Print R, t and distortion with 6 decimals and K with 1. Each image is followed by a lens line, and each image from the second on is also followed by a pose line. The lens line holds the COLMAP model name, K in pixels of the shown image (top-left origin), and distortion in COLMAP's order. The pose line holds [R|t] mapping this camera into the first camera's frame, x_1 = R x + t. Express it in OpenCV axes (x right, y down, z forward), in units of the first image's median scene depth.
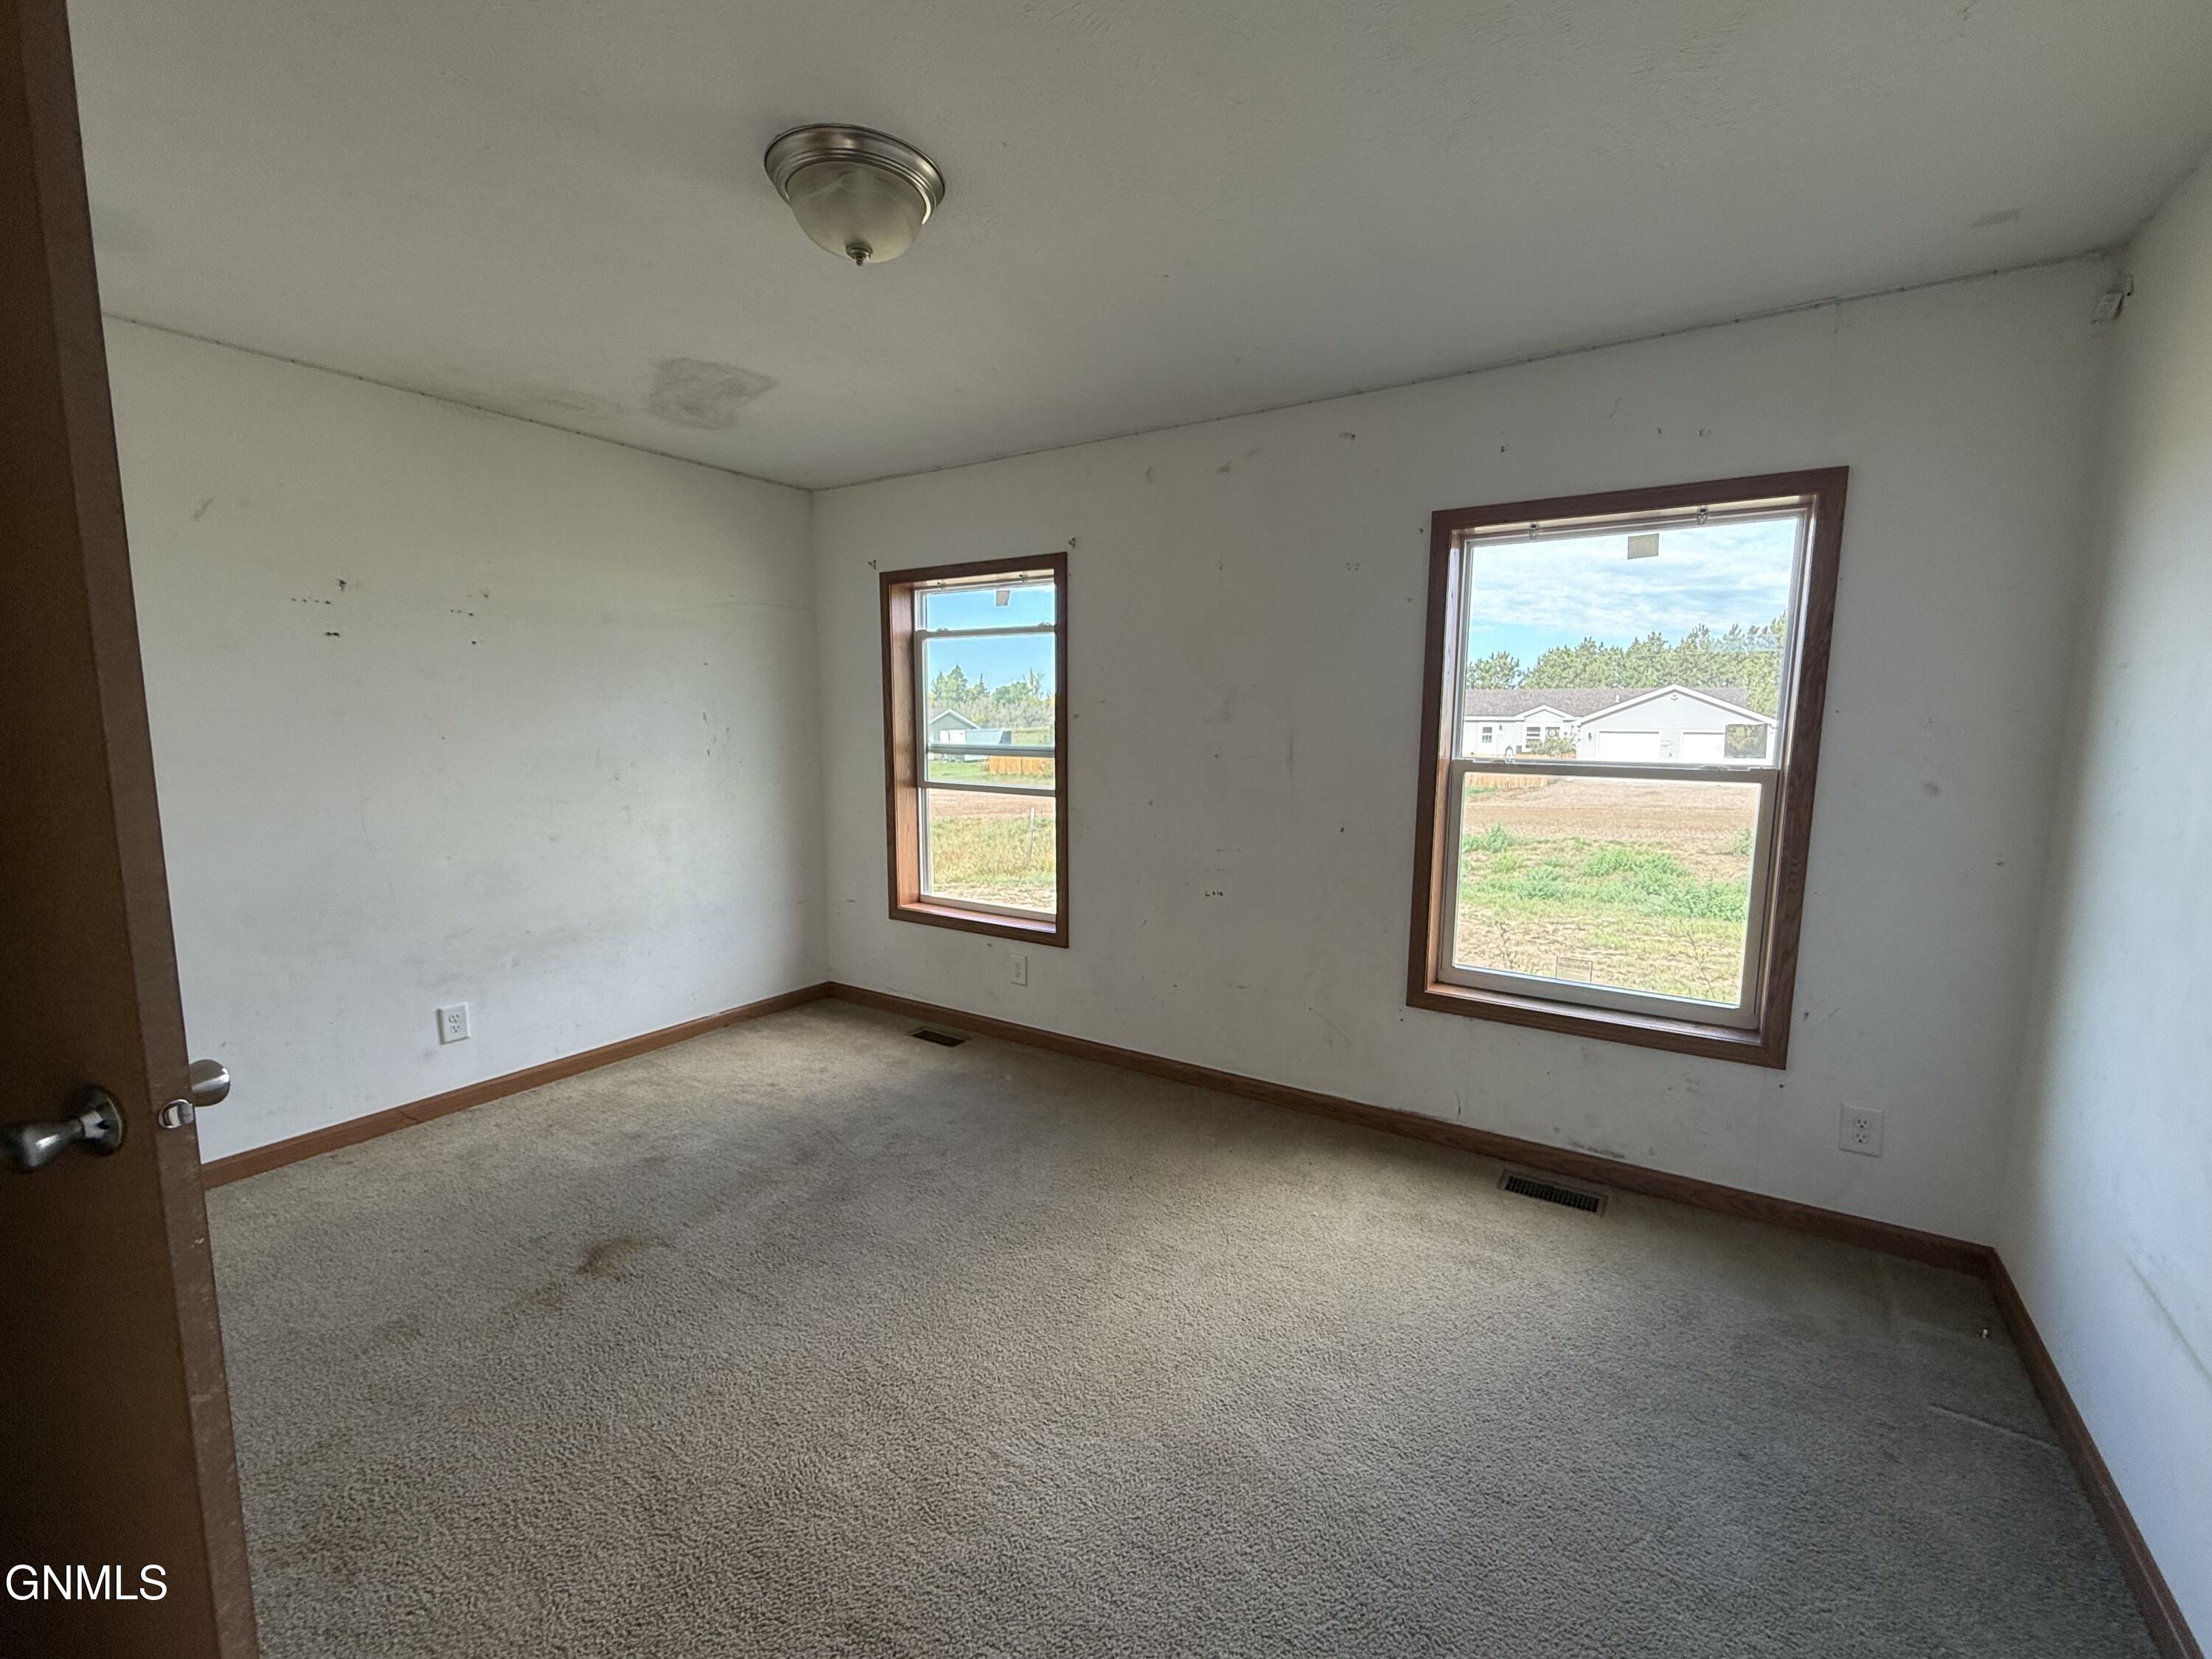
lens RADIAL K [[943.7, 0, 1083.5], [0, 943.7, 832.0], [0, 0, 1]] dist [0.000921, 0.000230]
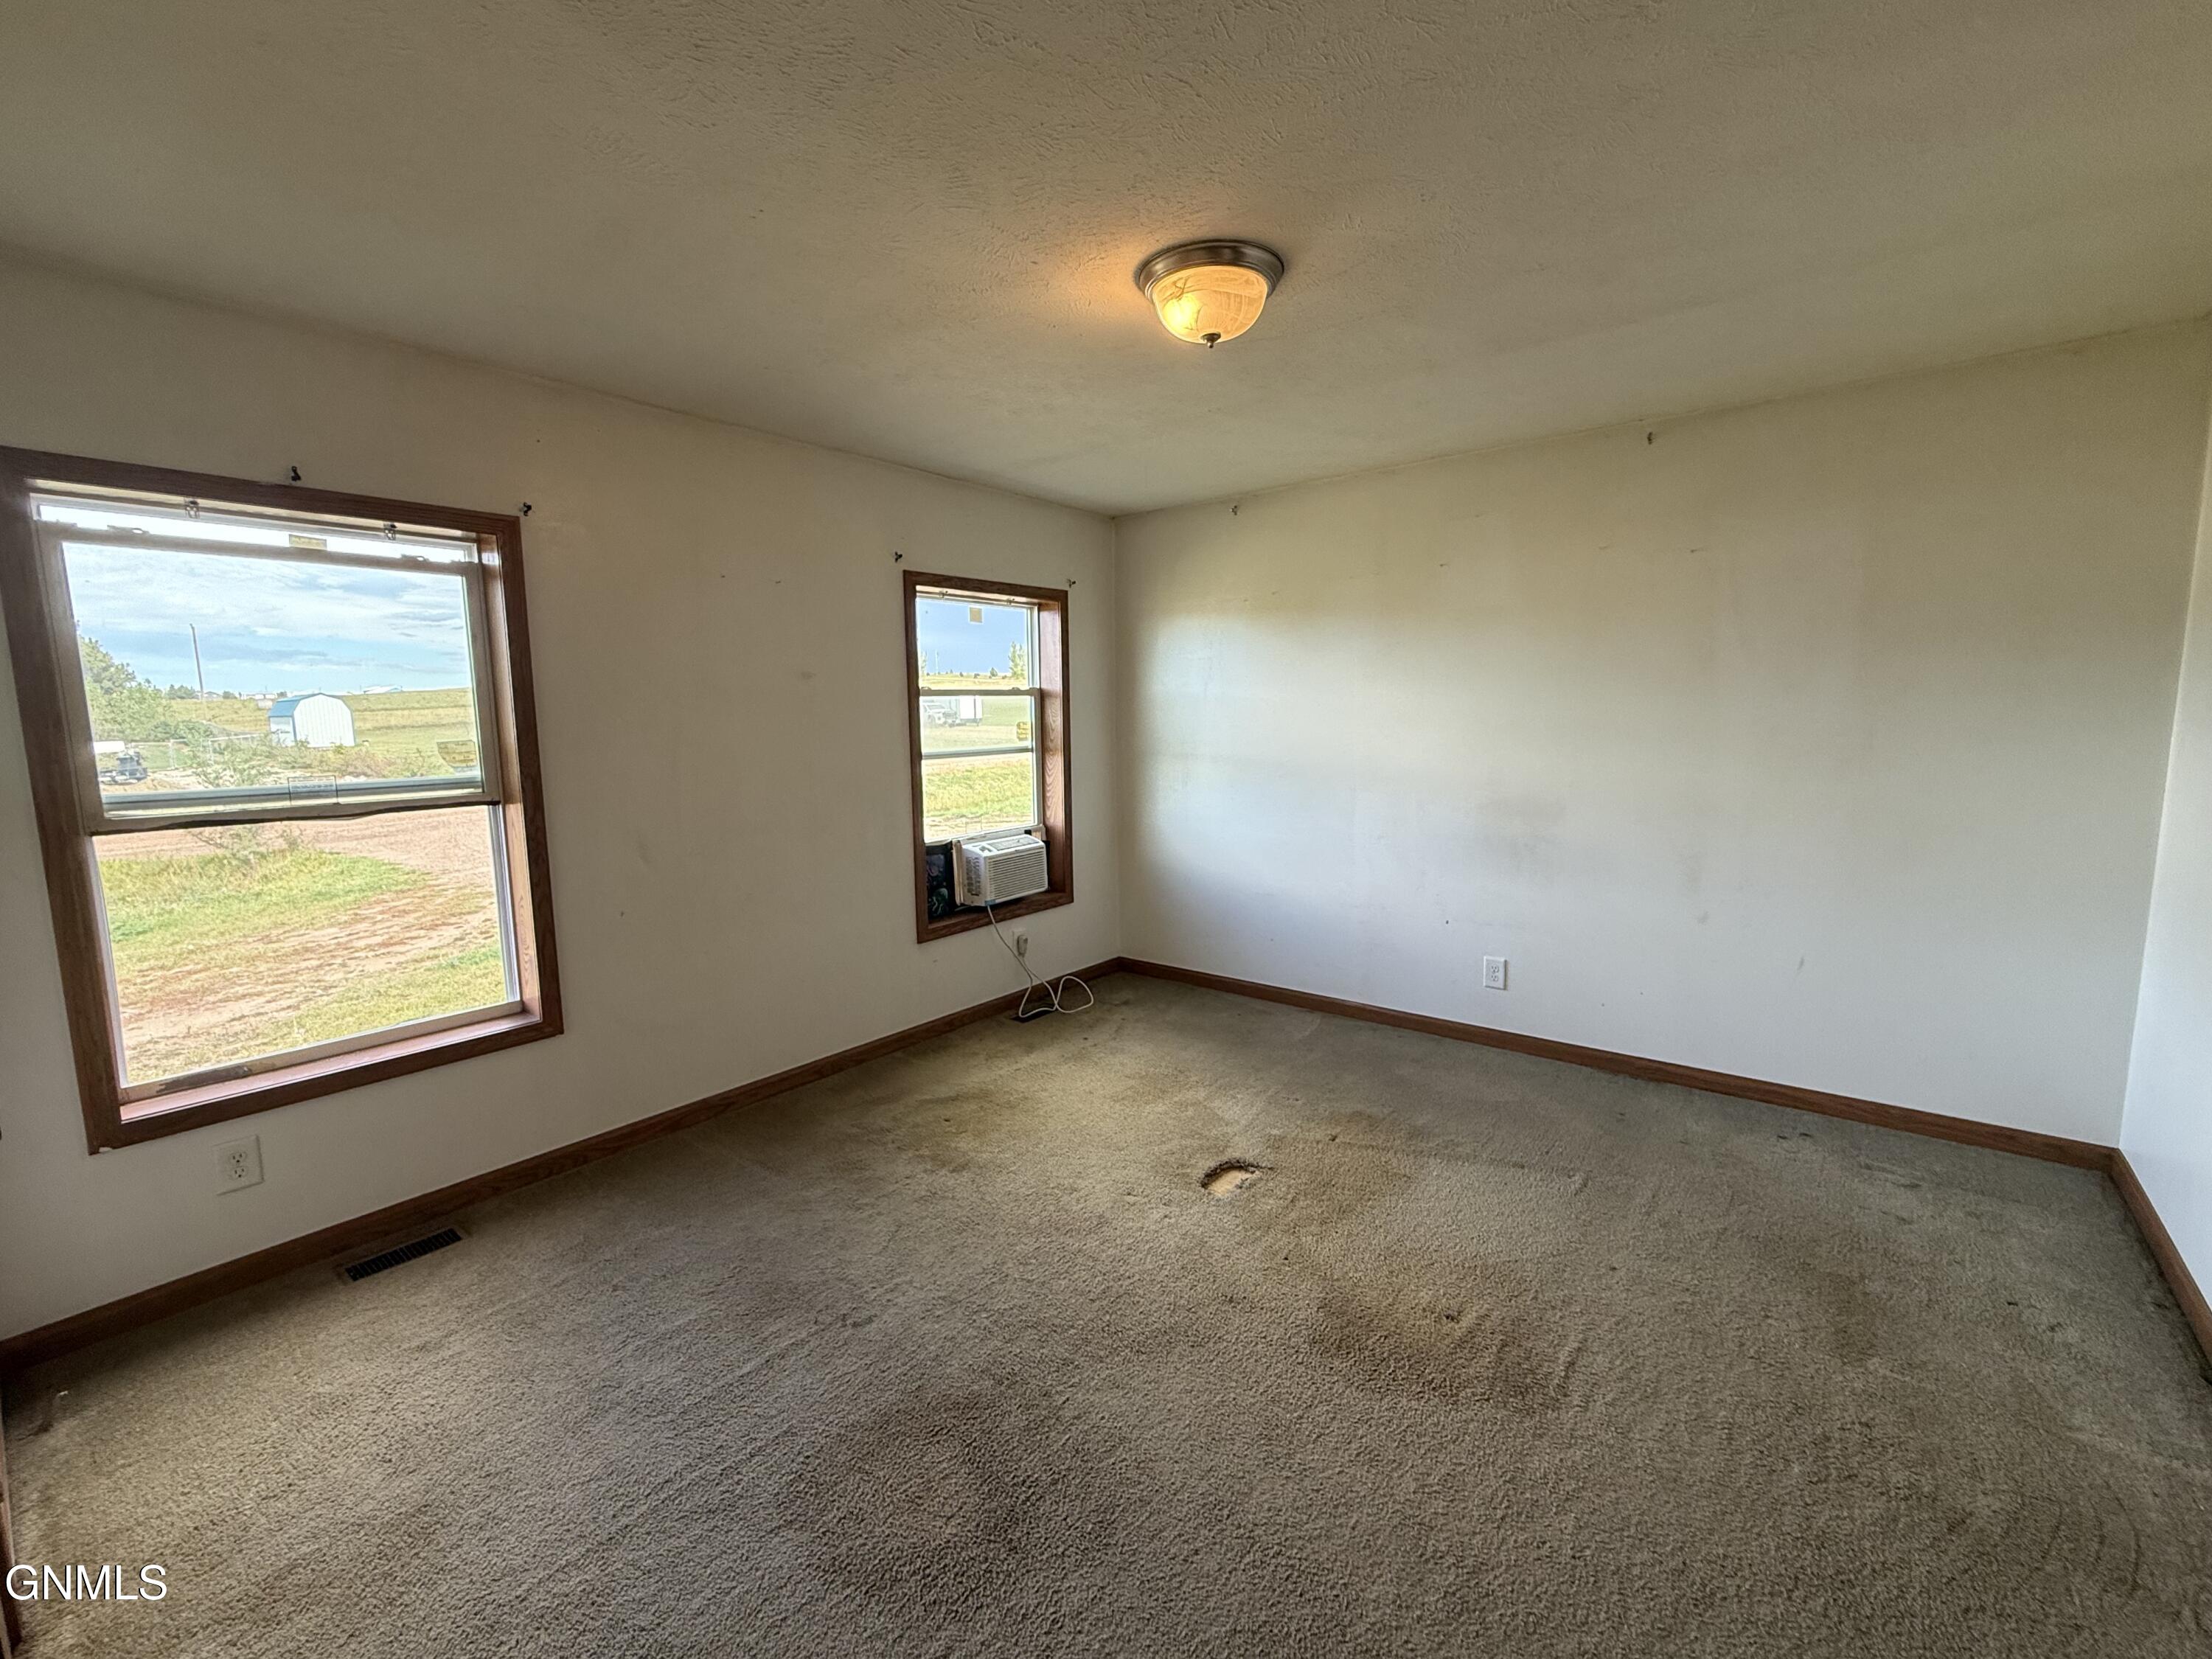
lens RADIAL K [[943.7, 0, 1083.5], [0, 943.7, 832.0], [0, 0, 1]] dist [0.000921, 0.000230]
pose [[0.103108, -0.125262, 0.986751, -0.302258], [0.144265, 0.983432, 0.109766, -0.025226], [-0.984153, 0.131036, 0.119471, 0.197407]]
